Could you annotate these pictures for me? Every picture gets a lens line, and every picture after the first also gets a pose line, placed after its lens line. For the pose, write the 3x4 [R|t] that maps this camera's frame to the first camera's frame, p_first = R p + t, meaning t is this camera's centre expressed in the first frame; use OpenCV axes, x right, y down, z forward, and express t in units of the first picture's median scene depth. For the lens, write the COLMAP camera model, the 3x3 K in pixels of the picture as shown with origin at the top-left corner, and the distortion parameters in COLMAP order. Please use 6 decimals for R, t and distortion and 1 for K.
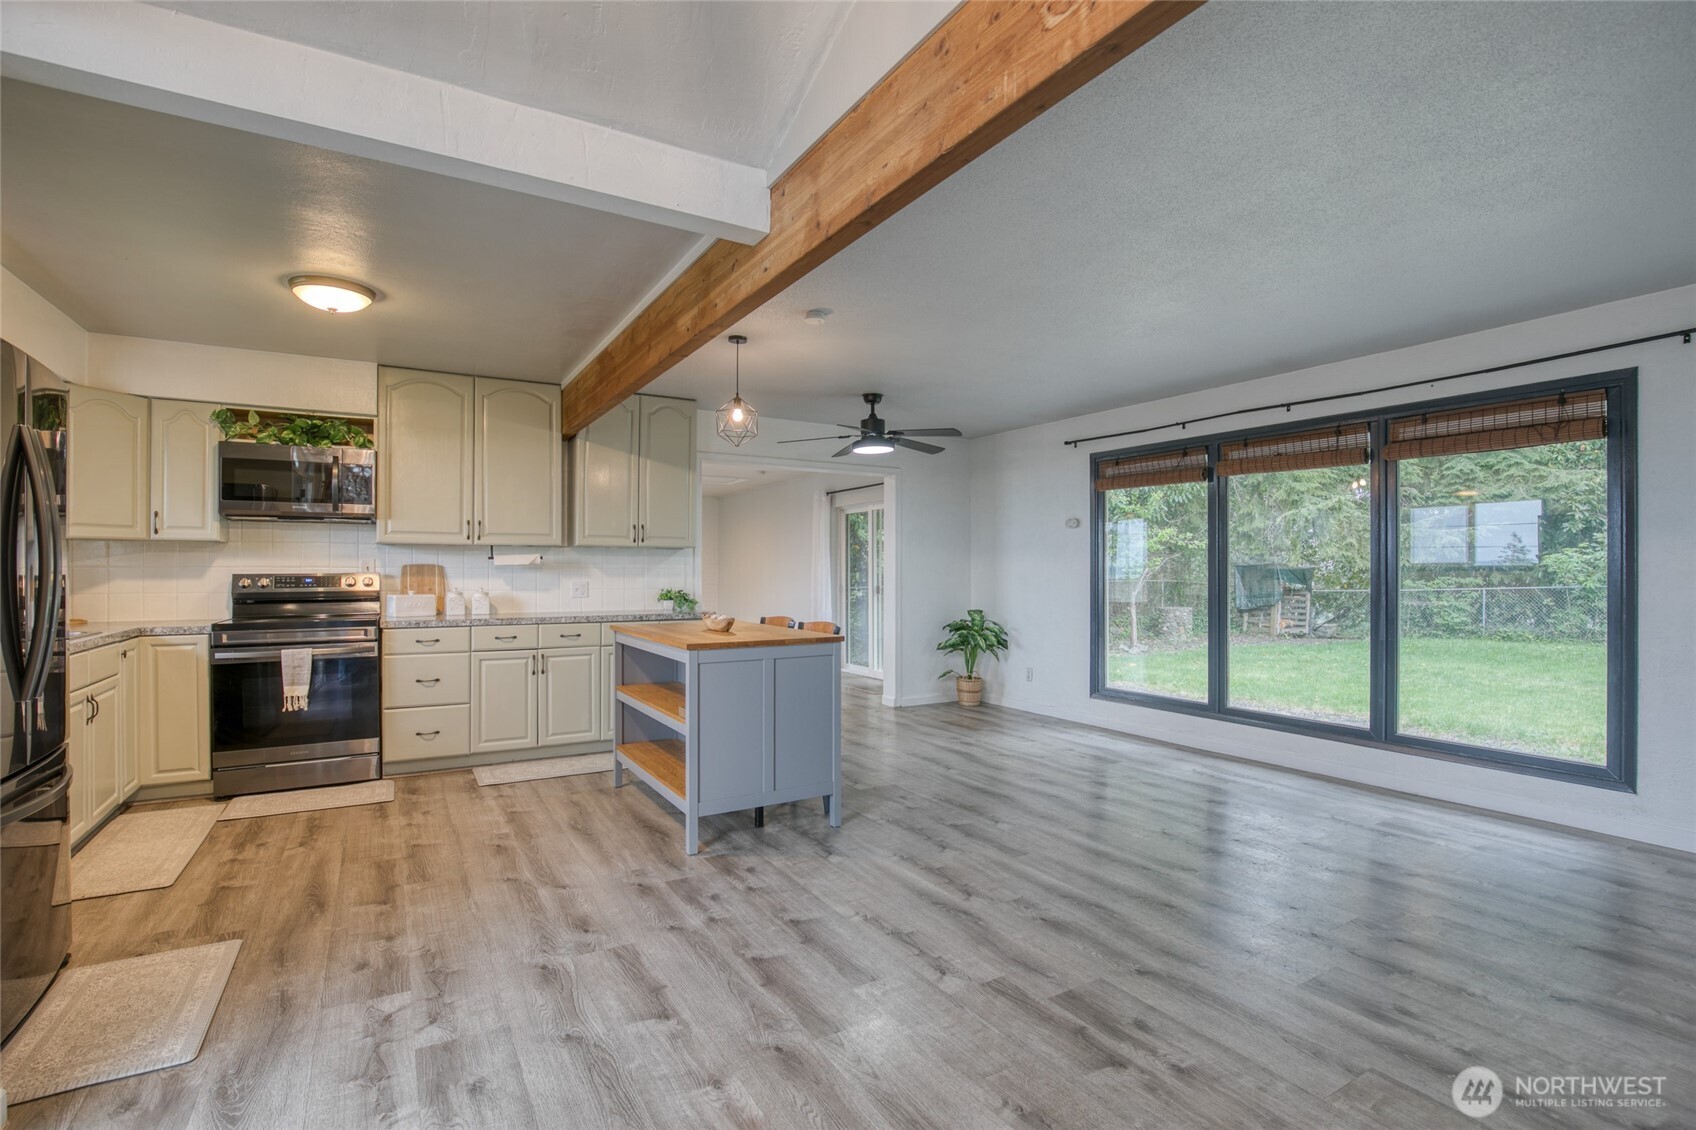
lens RADIAL K [[800.2, 0, 856.4], [0, 800.2, 560.8], [0, 0, 1]] dist [-0.031428, 0.000822]
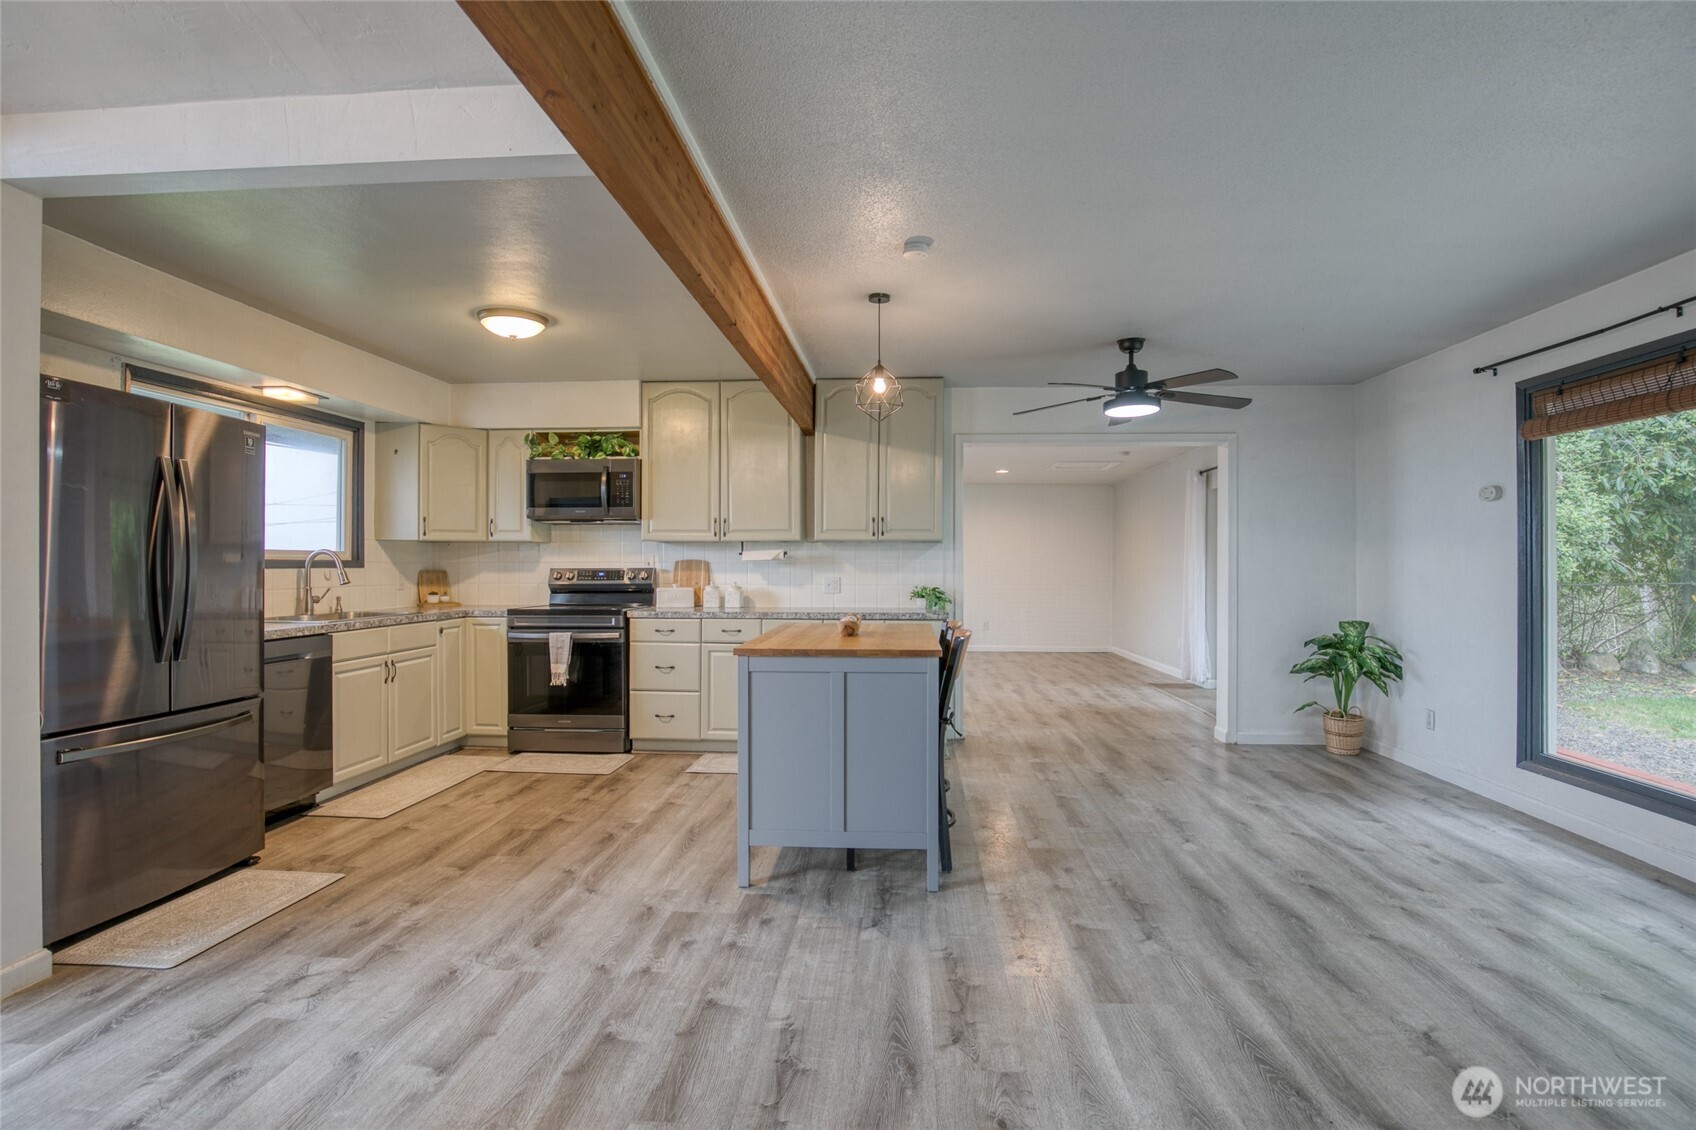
lens RADIAL K [[800.2, 0, 856.4], [0, 800.2, 560.8], [0, 0, 1]] dist [-0.031428, 0.000822]
pose [[0.819758, -0.003050, -0.572702, 0.363933], [0.005683, 0.999980, 0.002809, 0.005203], [0.572681, -0.005557, 0.819759, 0.315556]]
